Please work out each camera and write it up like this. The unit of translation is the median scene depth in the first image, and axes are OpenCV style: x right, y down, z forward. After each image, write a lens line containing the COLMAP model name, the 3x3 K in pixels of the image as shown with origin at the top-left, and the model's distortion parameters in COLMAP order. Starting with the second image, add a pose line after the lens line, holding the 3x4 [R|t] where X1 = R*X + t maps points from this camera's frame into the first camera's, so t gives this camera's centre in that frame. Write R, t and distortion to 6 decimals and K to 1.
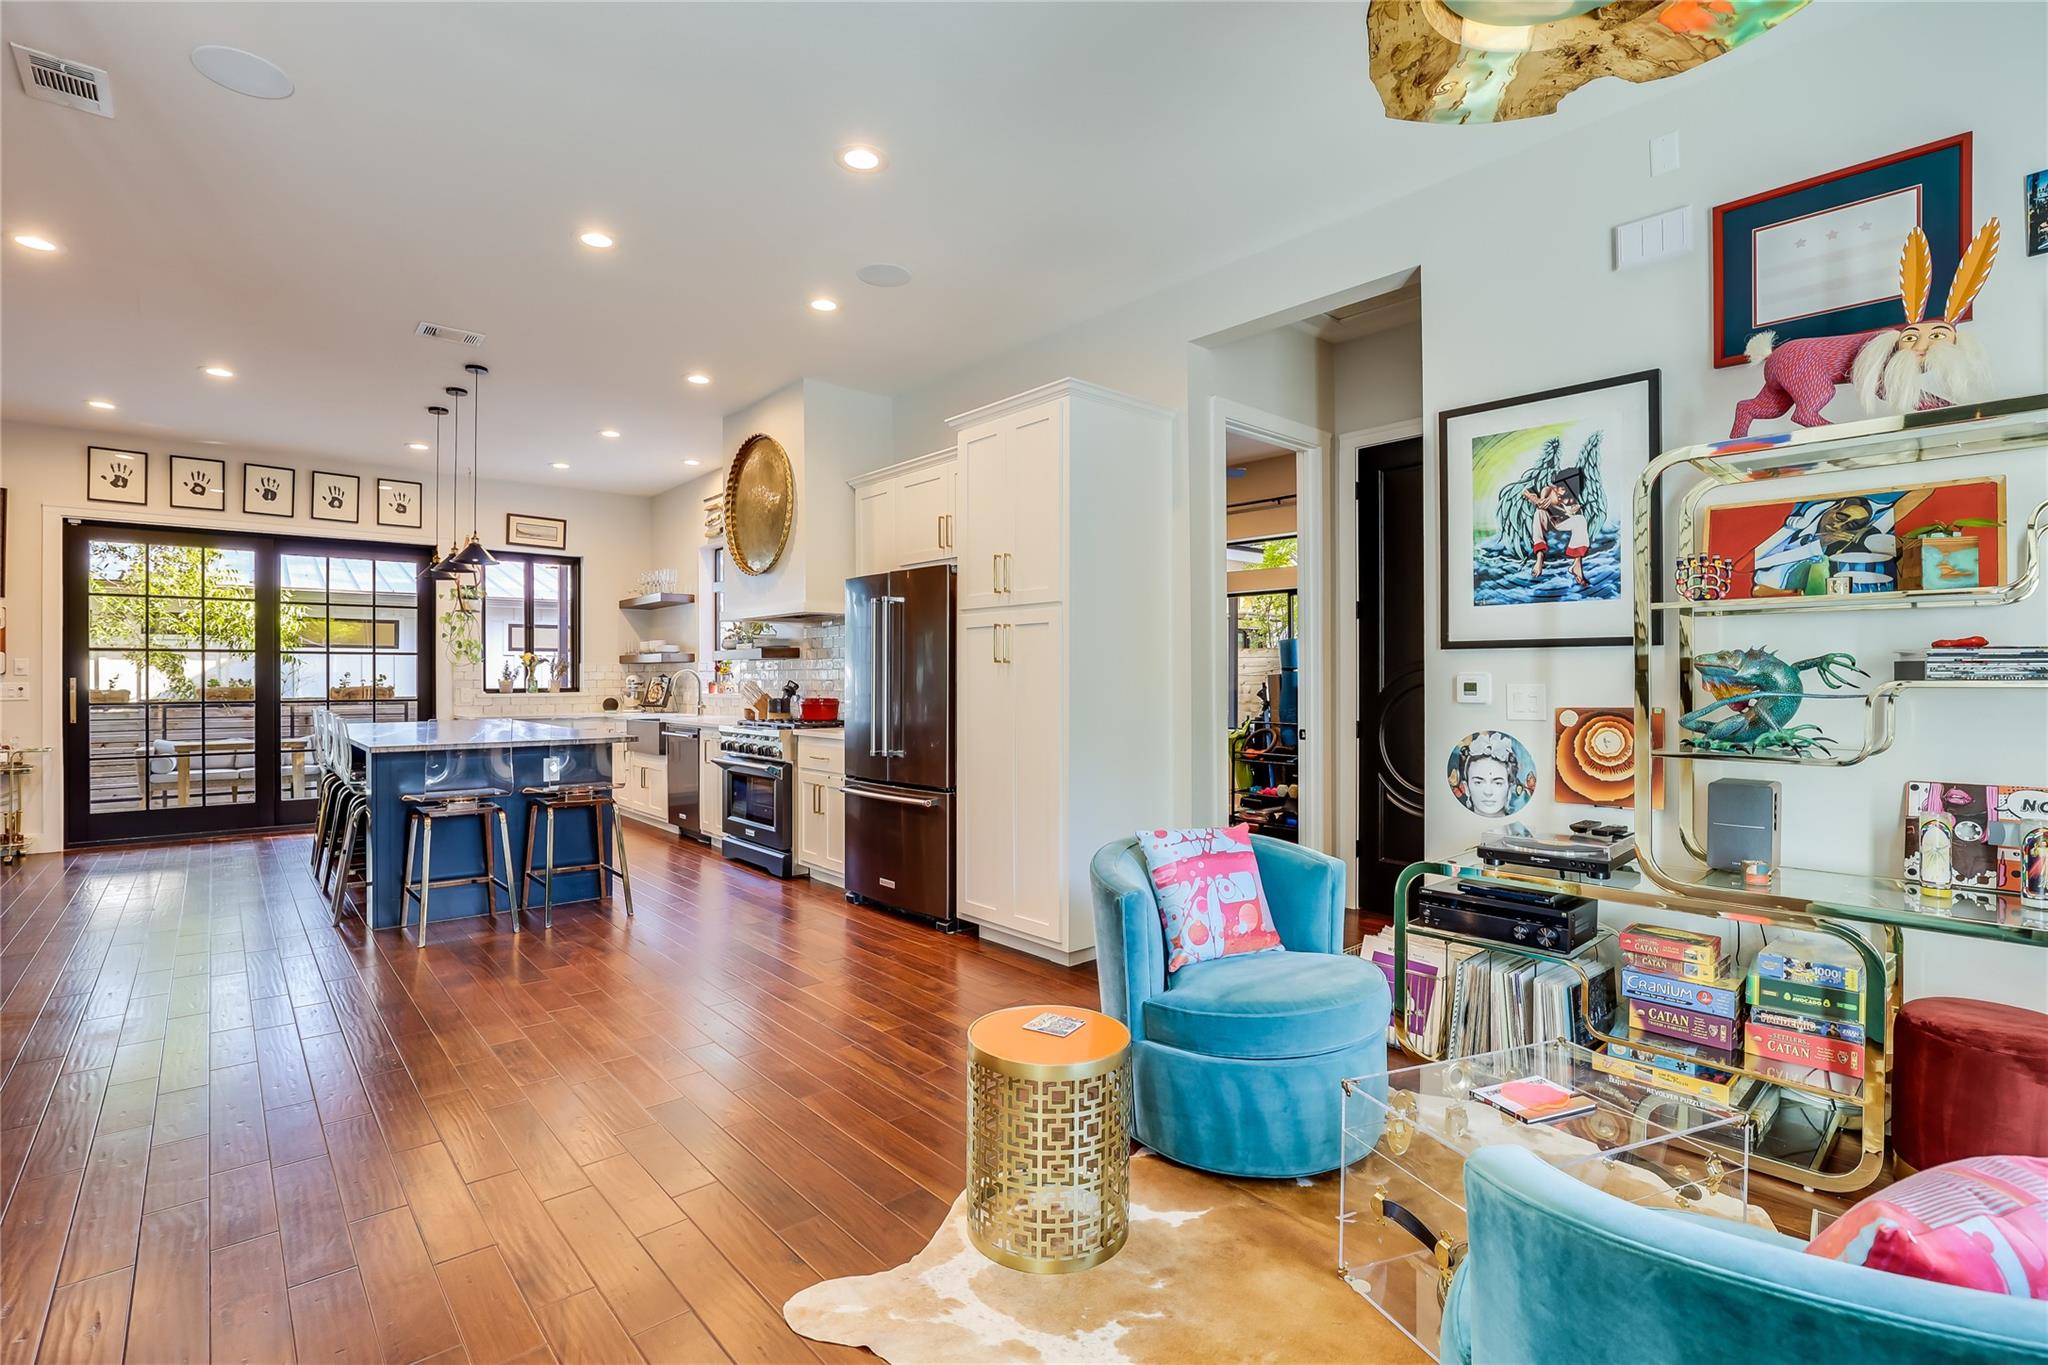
lens RADIAL K [[947.7, 0, 1025.1], [0, 947.7, 683.2], [0, 0, 1]] dist [0.000453, 0.000144]
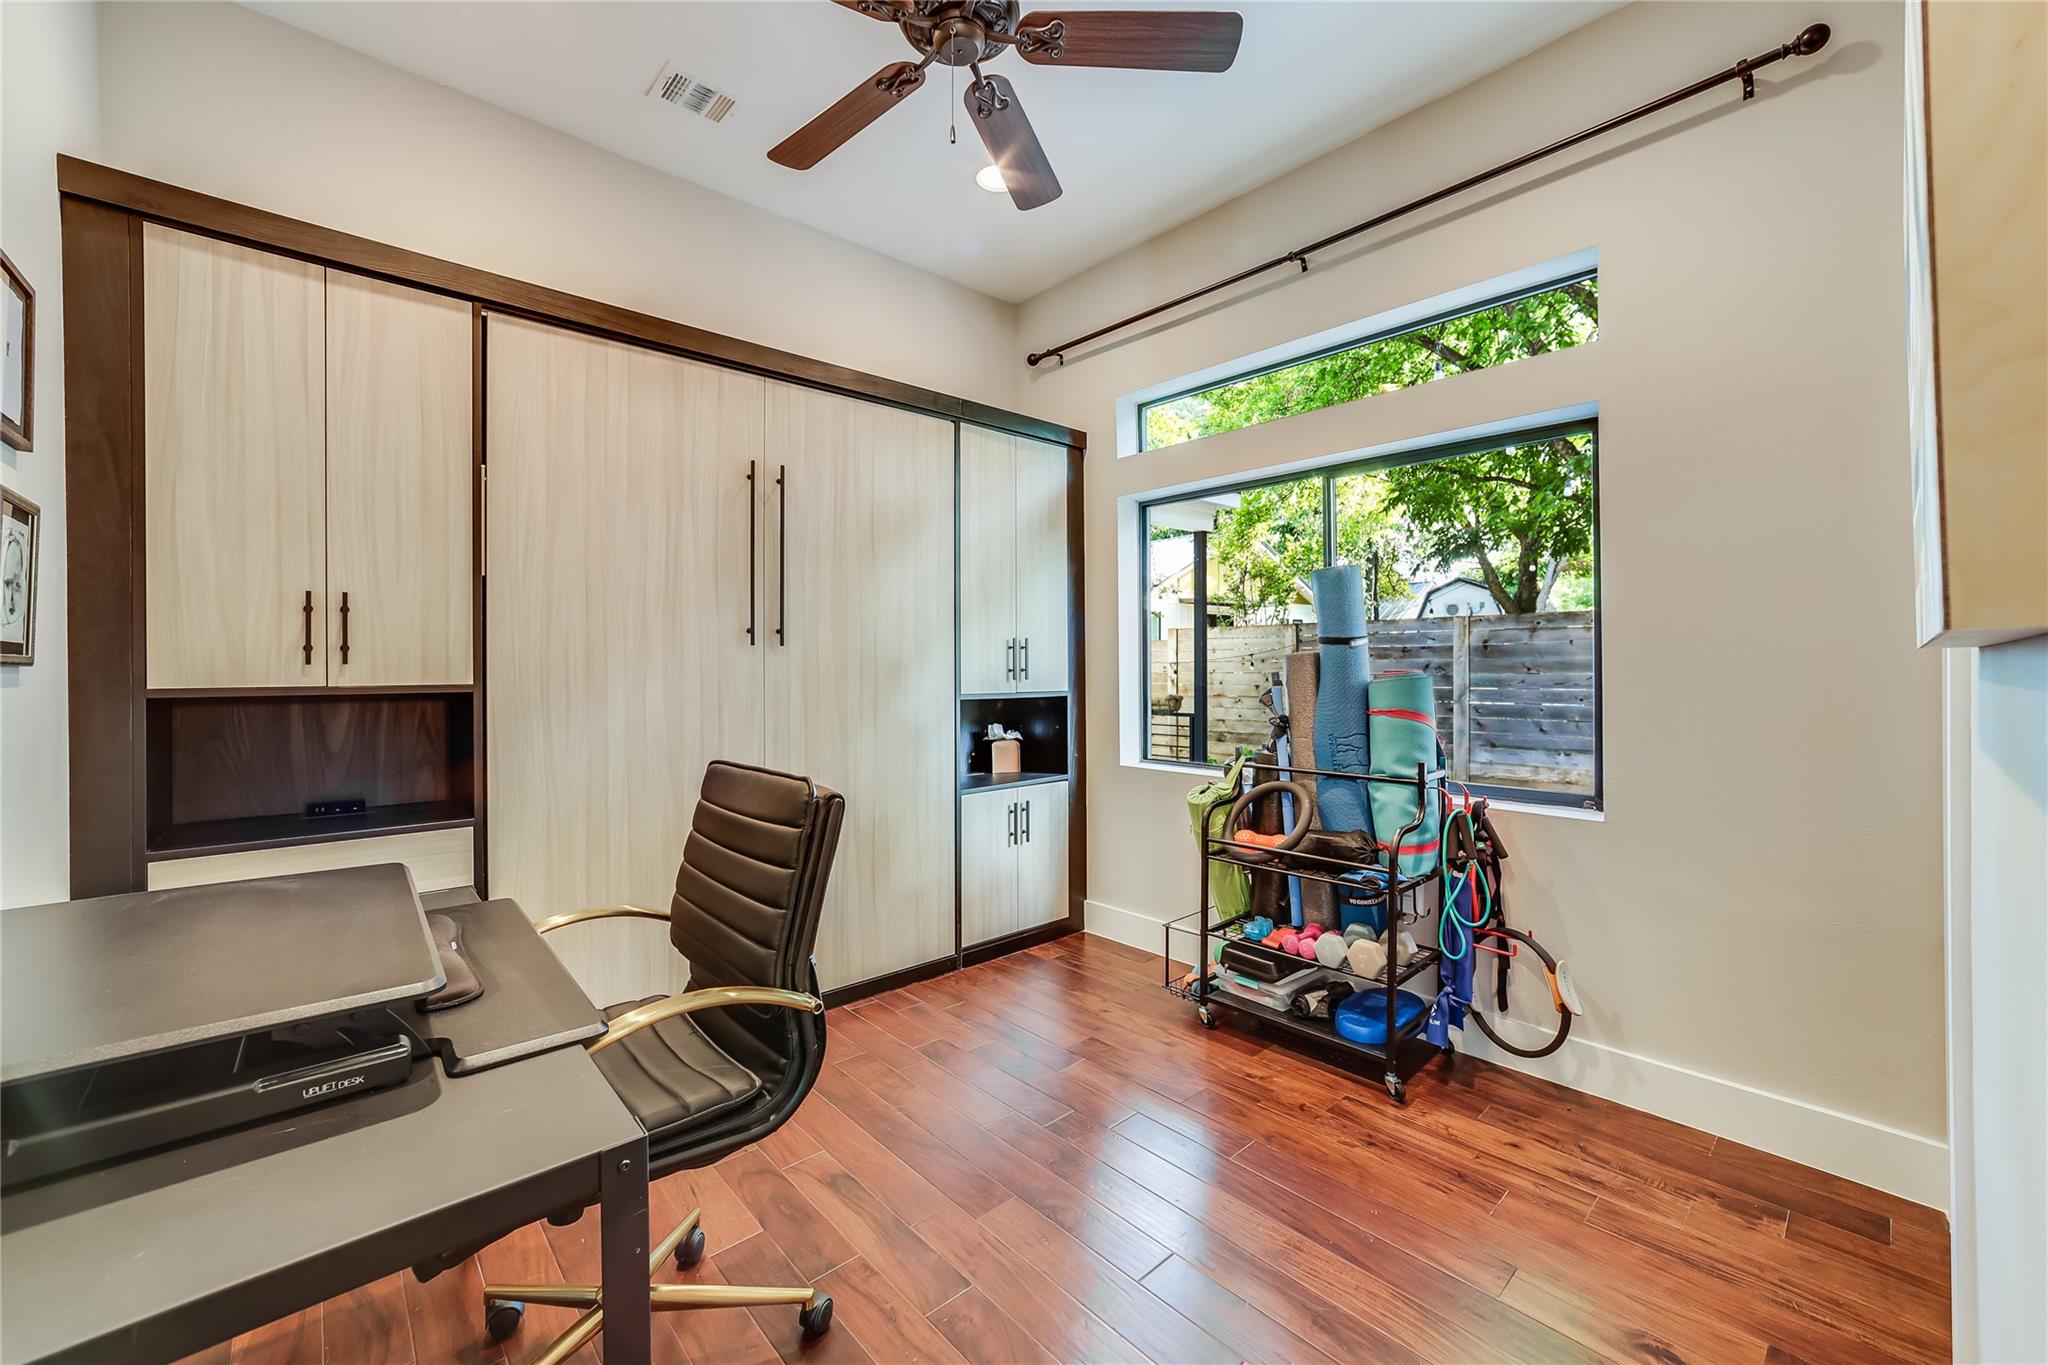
lens RADIAL K [[811.2, 0, 1021.4], [0, 811.2, 666.5], [0, 0, 1]] dist [-0.000521, 0.000000]
pose [[0.999985, -0.004972, -0.002385, 0.138389], [0.004963, 0.999980, -0.003911, -0.003109], [0.002404, 0.003899, 0.999990, 0.633535]]
